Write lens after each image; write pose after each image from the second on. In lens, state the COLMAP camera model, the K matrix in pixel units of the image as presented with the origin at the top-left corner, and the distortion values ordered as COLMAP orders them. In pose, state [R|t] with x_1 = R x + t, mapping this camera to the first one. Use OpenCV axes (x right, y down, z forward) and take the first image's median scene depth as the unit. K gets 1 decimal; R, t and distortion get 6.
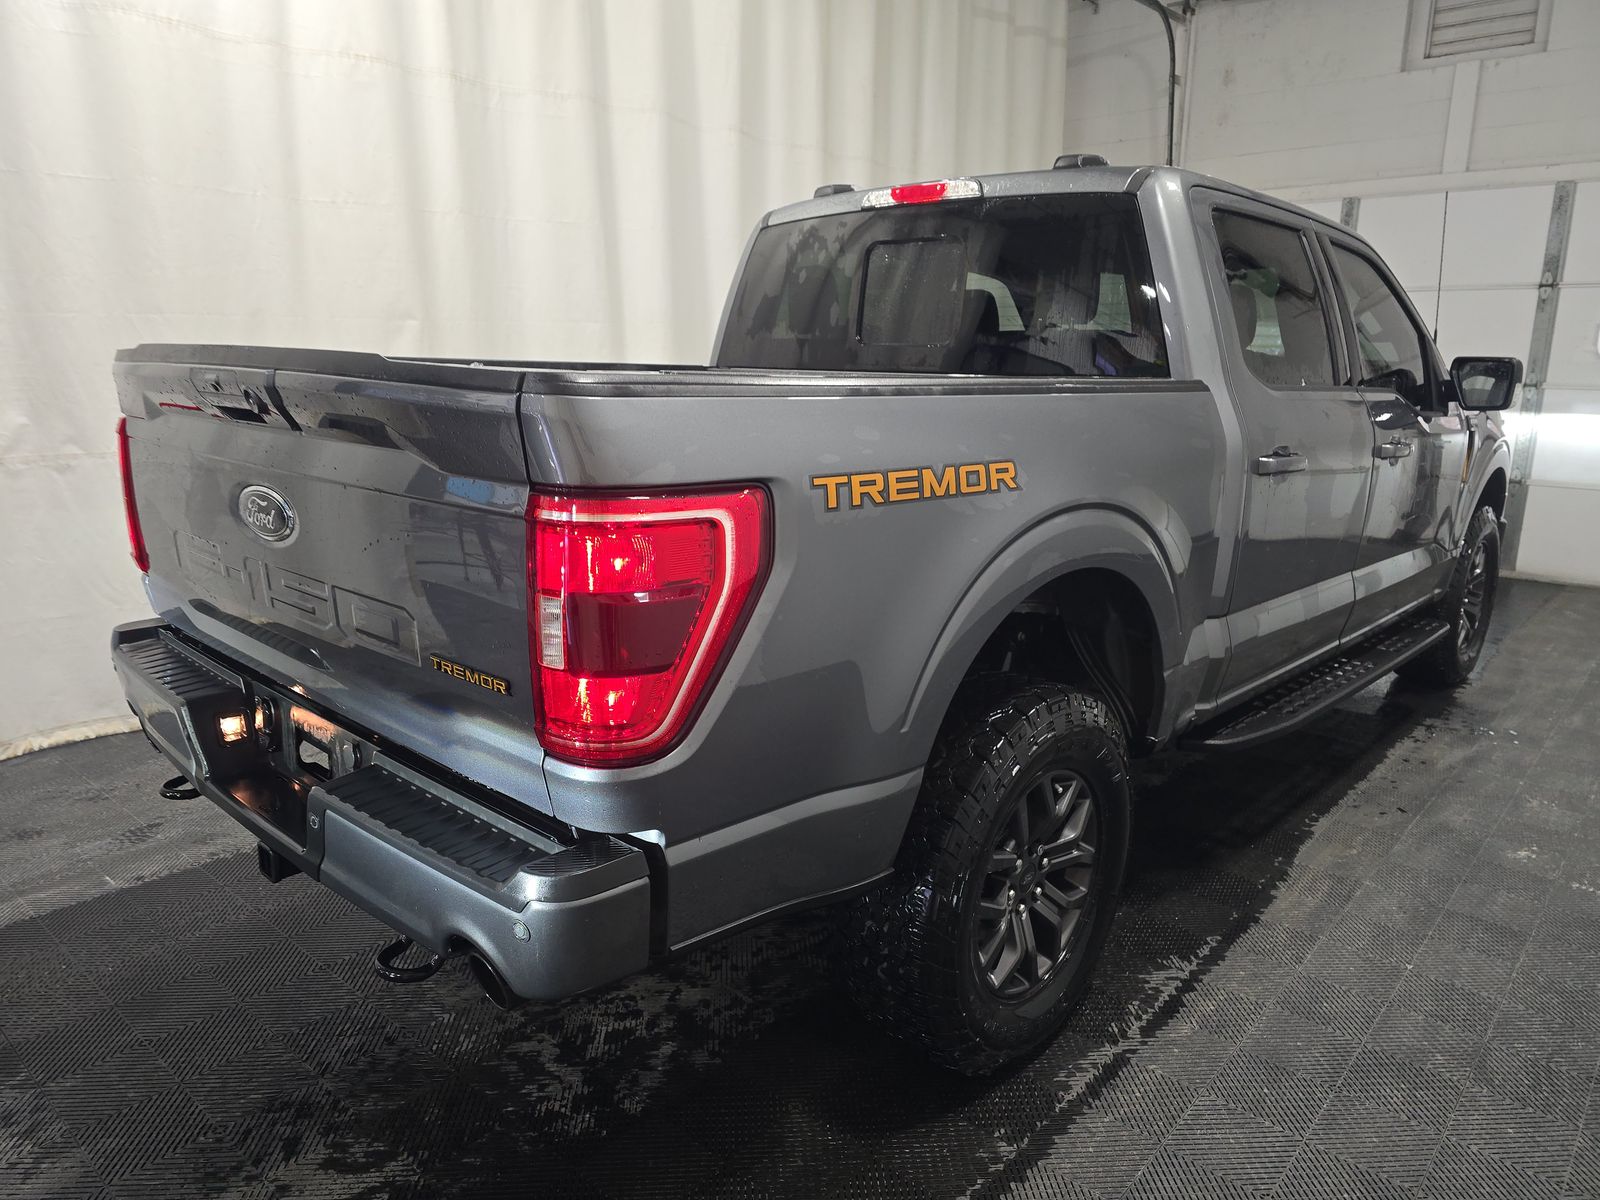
lens RADIAL K [[1072.4, 0, 781.0], [0, 1072.4, 600.7], [0, 0, 1]] dist [0.064744, -0.067704]
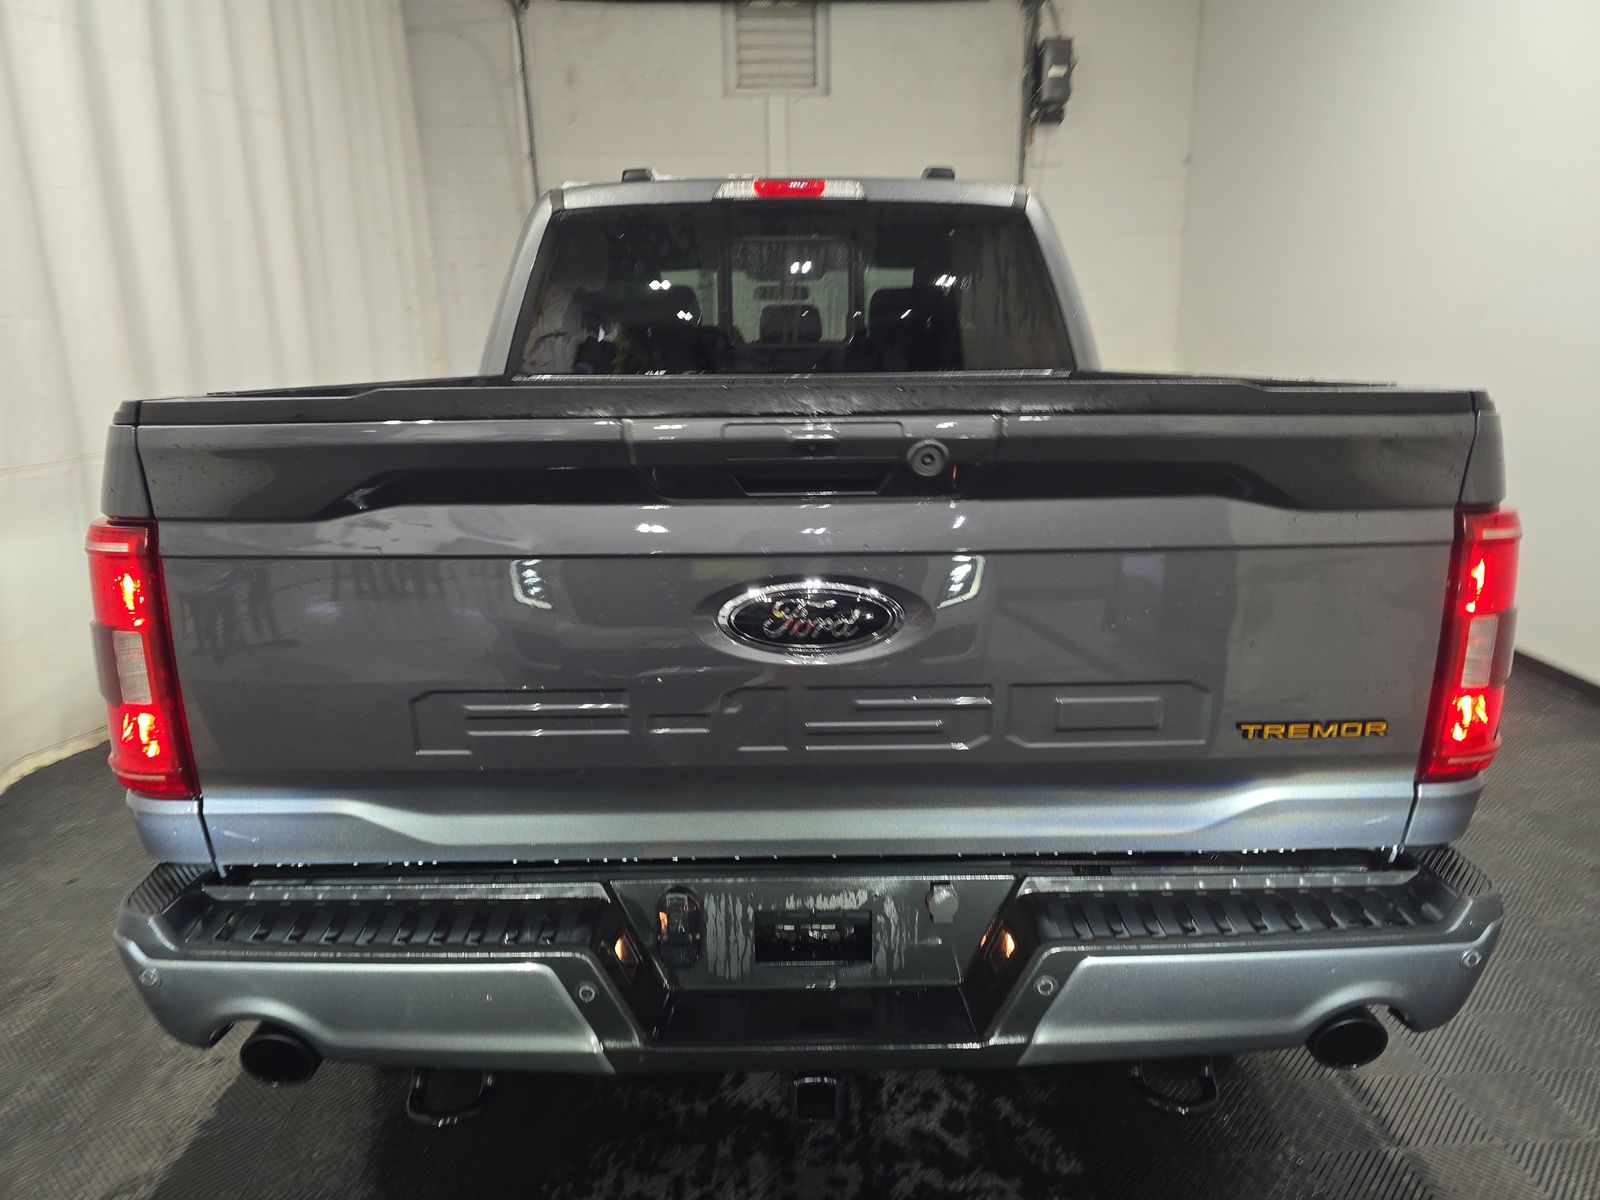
lens RADIAL K [[1072.4, 0, 781.0], [0, 1072.4, 600.7], [0, 0, 1]] dist [0.064744, -0.067704]
pose [[0.711506, -0.183889, 0.678191, -0.598660], [0.173694, 0.981225, 0.083829, -0.095273], [-0.680874, 0.058153, 0.730089, 0.315055]]
